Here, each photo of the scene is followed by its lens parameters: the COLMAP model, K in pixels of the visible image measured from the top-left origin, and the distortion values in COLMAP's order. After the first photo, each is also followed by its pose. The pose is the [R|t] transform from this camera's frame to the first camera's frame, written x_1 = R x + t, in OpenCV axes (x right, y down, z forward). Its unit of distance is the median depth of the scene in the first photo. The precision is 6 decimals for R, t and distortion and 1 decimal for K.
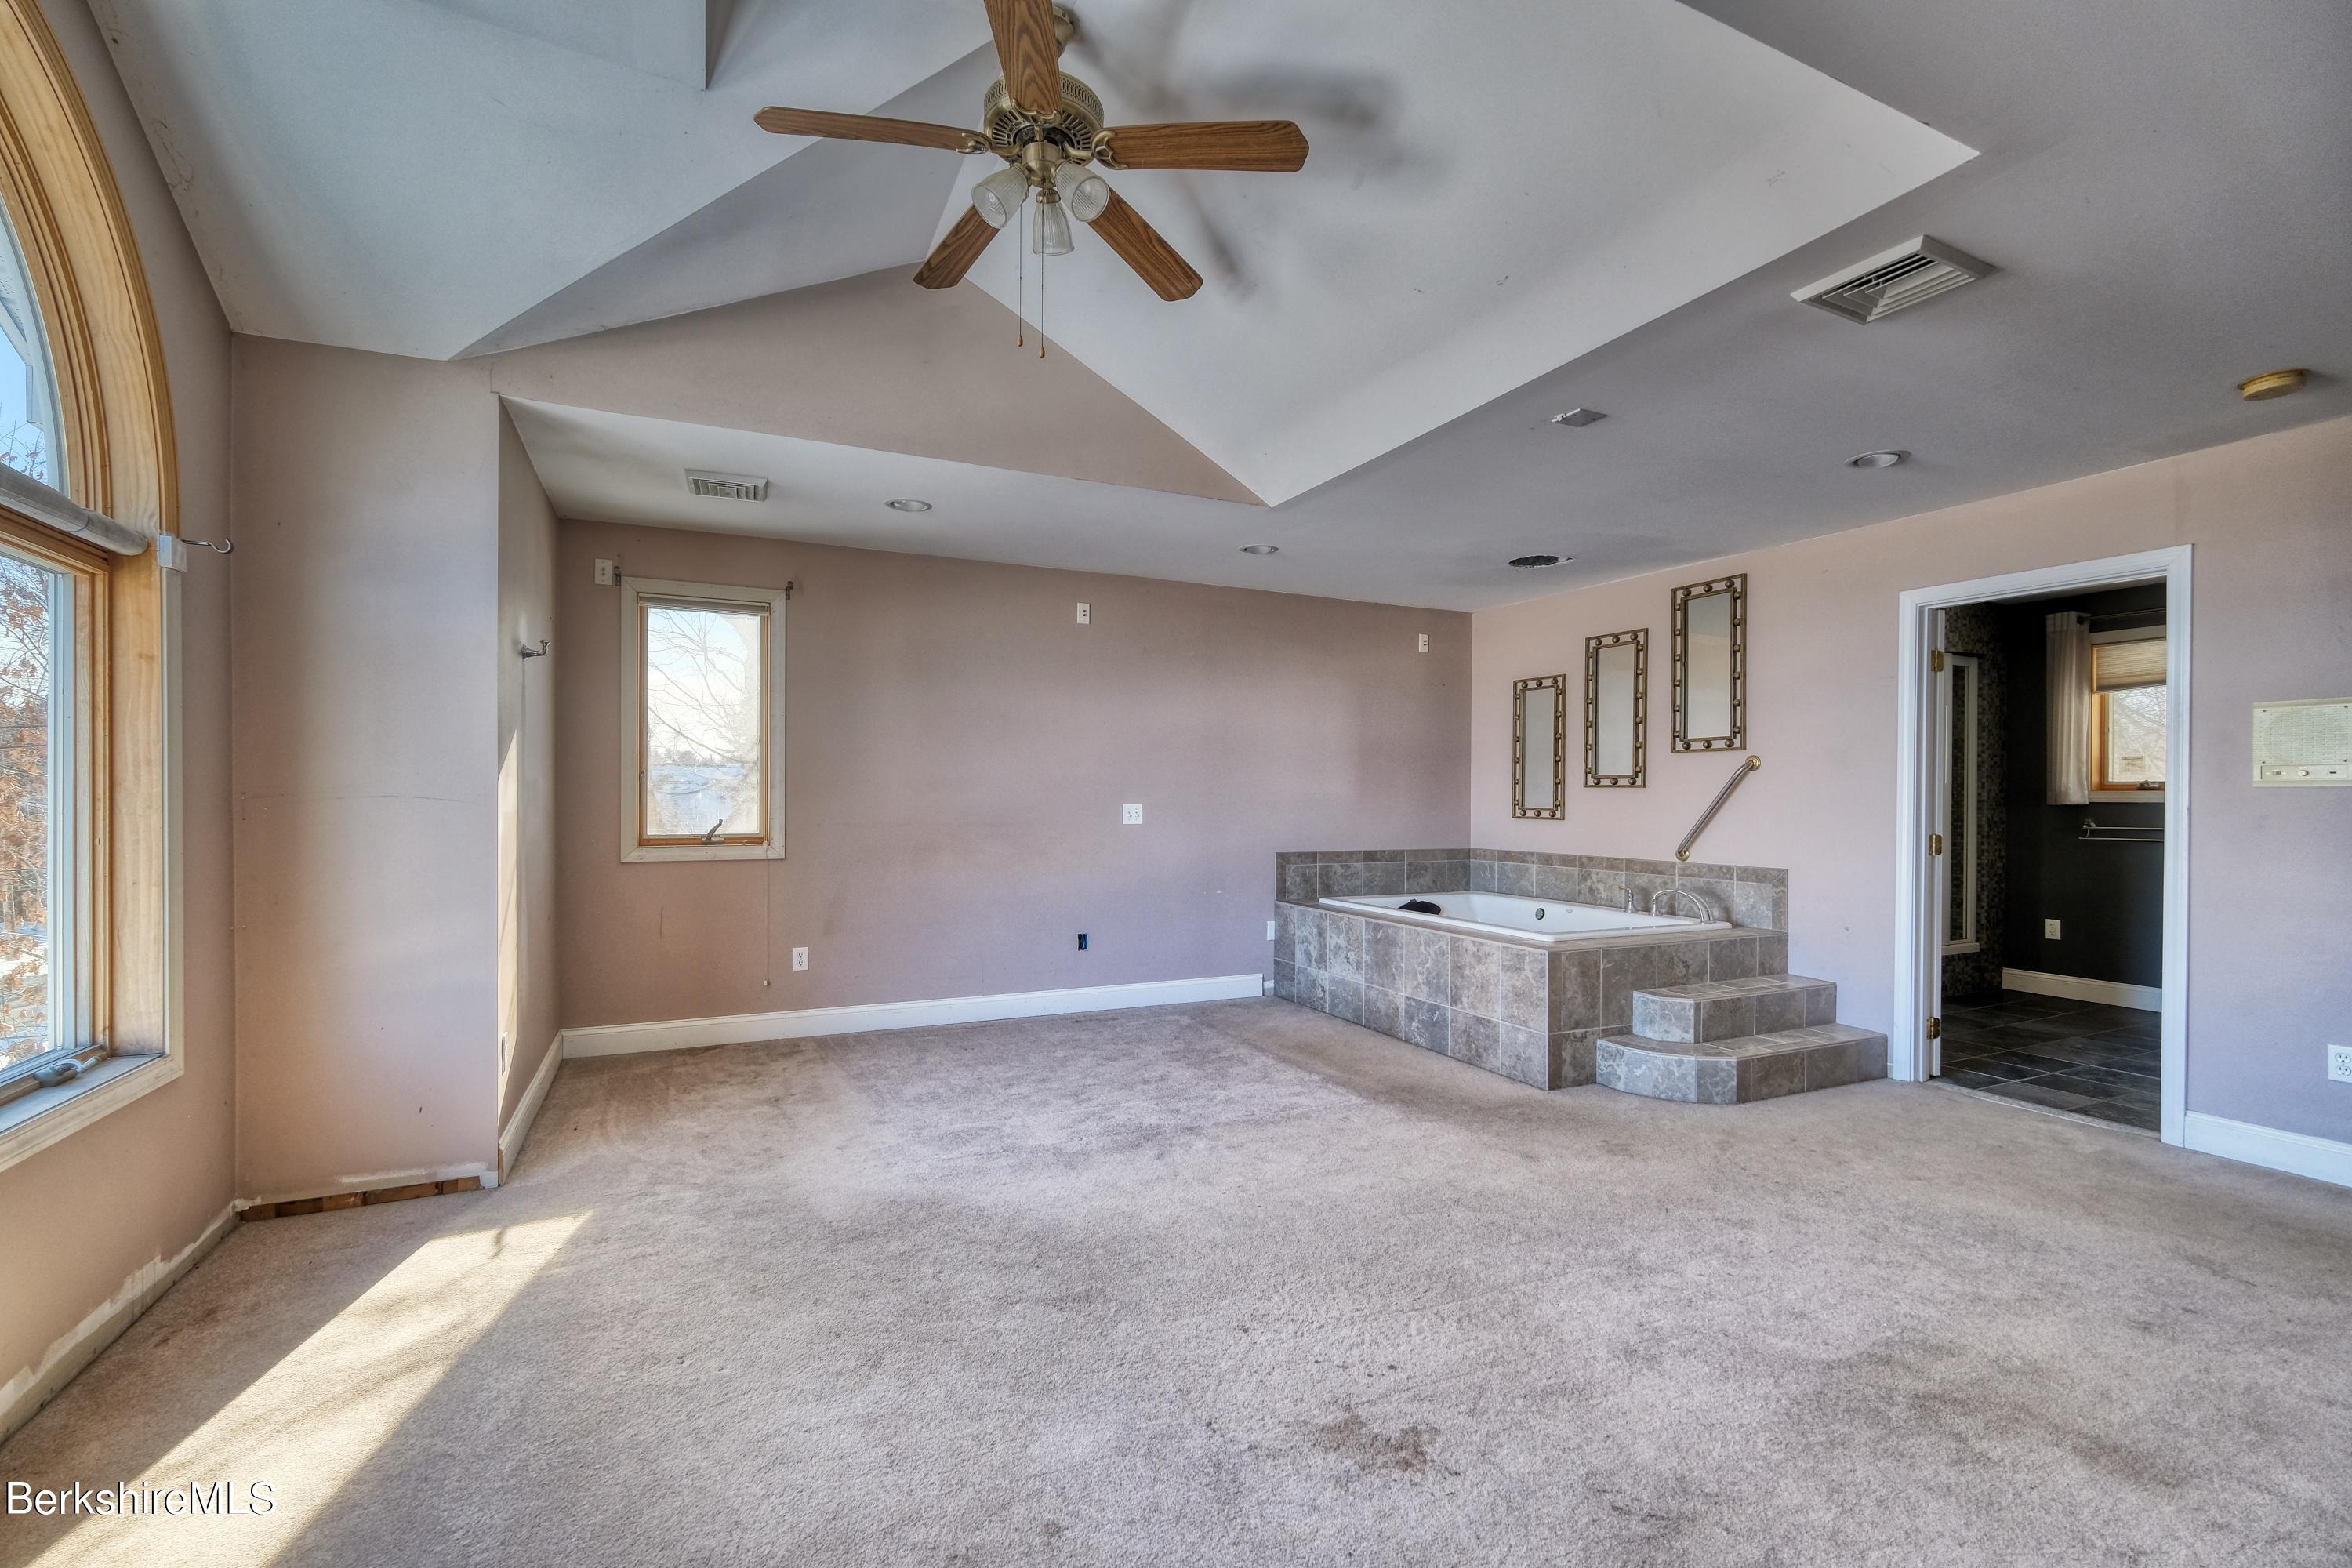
lens RADIAL K [[1026.8, 0, 1177.9], [0, 1026.8, 802.0], [0, 0, 1]] dist [-0.000731, 0.000201]
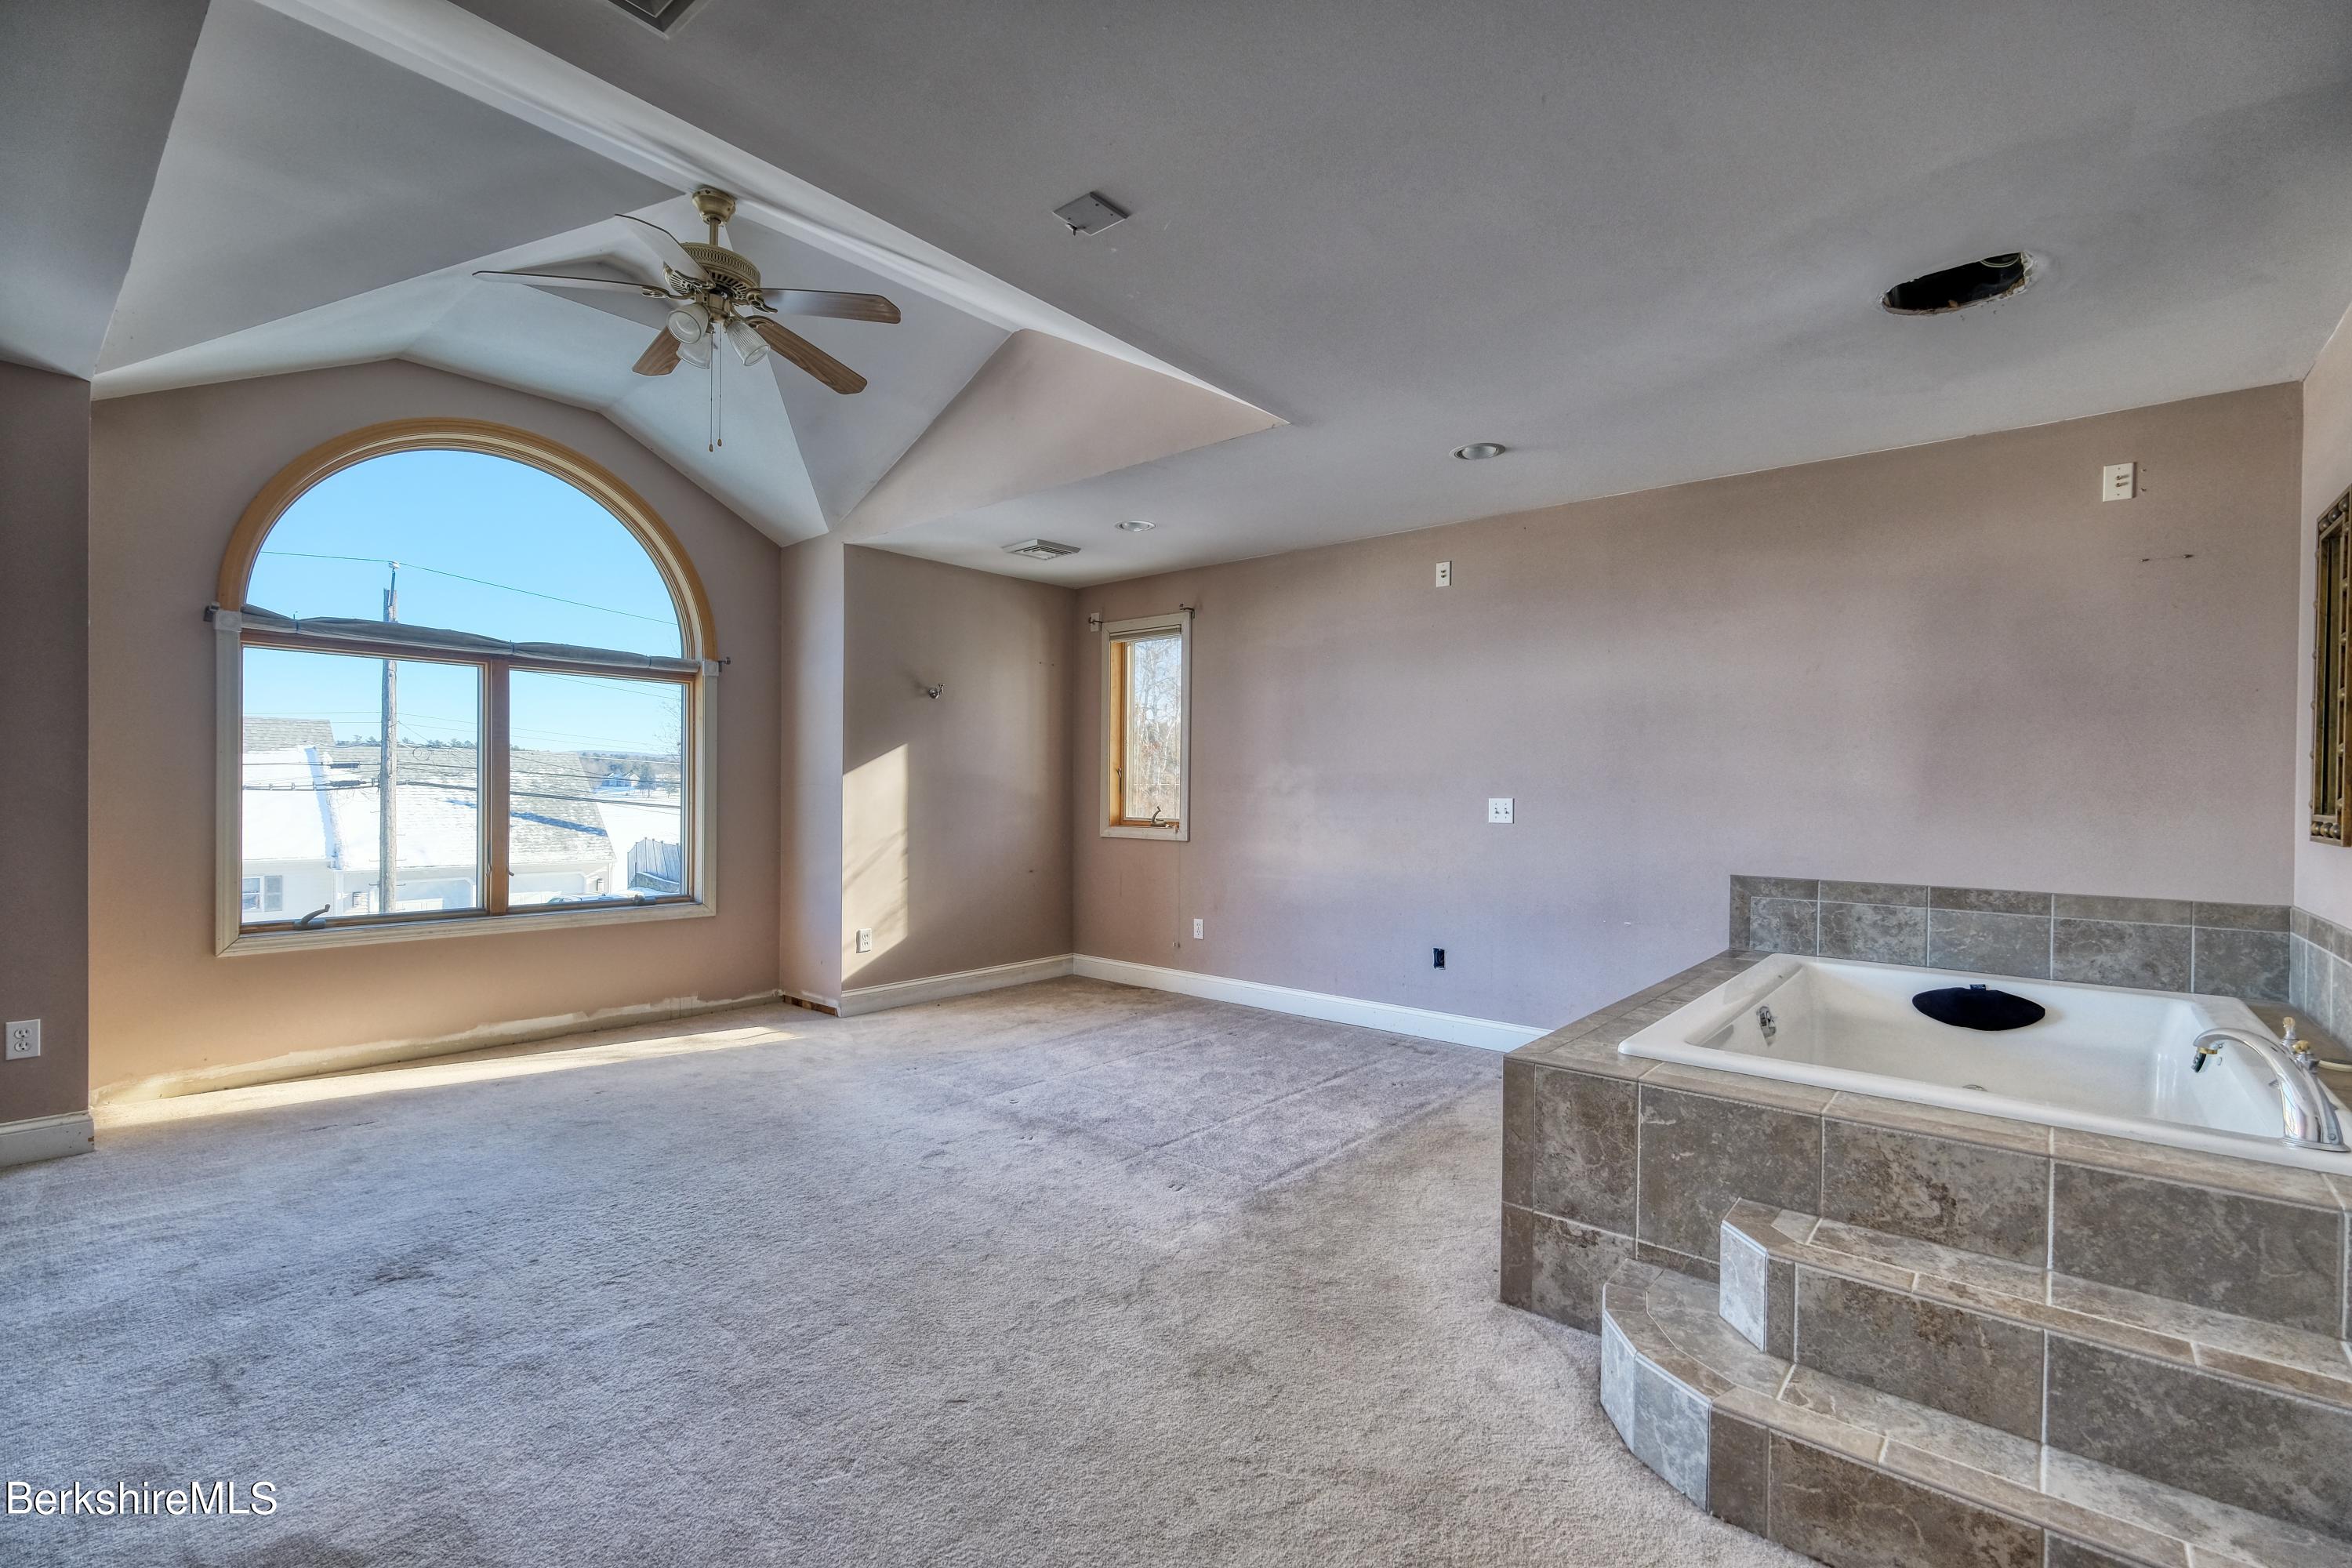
lens RADIAL K [[1026.8, 0, 1182.8], [0, 1026.8, 801.6], [0, 0, 1]] dist [-0.000731, 0.000201]
pose [[0.407601, 0.009179, -0.913114, 0.731885], [-0.013833, 0.999897, 0.003877, 0.006239], [0.913055, 0.011051, 0.407686, 0.554760]]
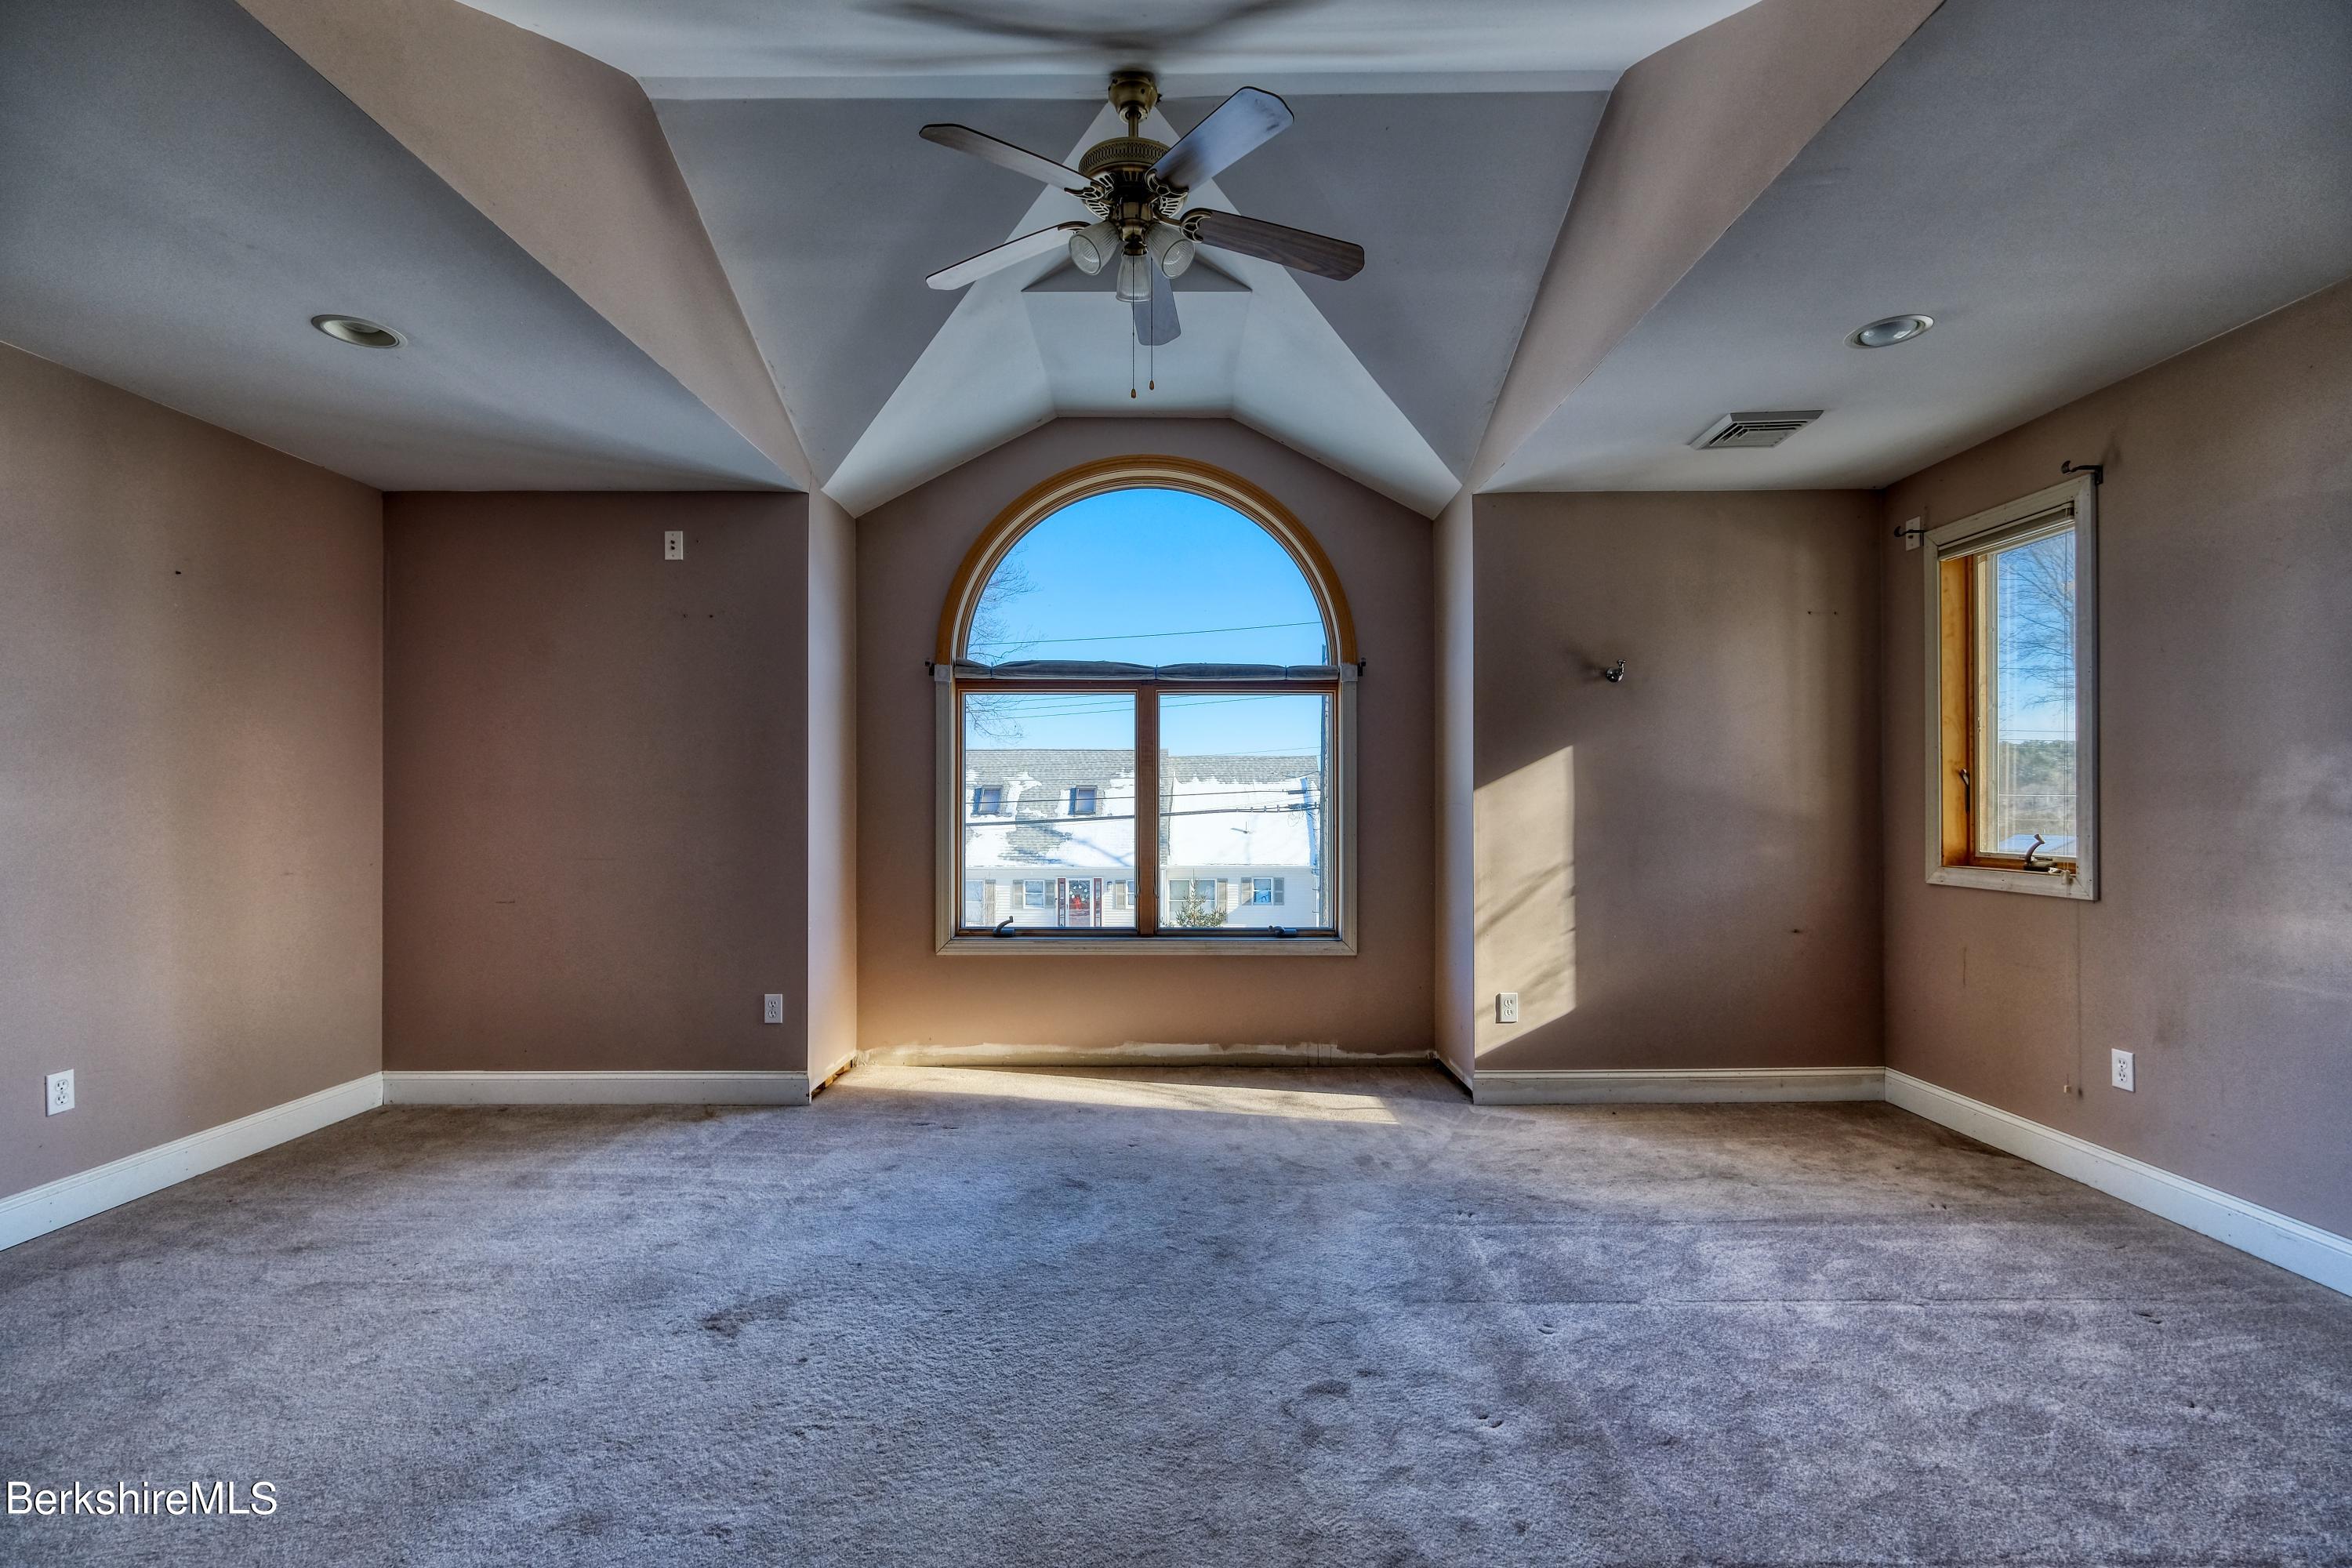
lens RADIAL K [[1026.8, 0, 1176.3], [0, 1026.8, 802.0], [0, 0, 1]] dist [-0.000731, 0.000201]
pose [[-0.430888, -0.006972, -0.902378, 0.452063], [-0.005949, 0.999970, -0.004885, 0.001794], [0.902386, 0.003264, -0.430917, 0.819901]]
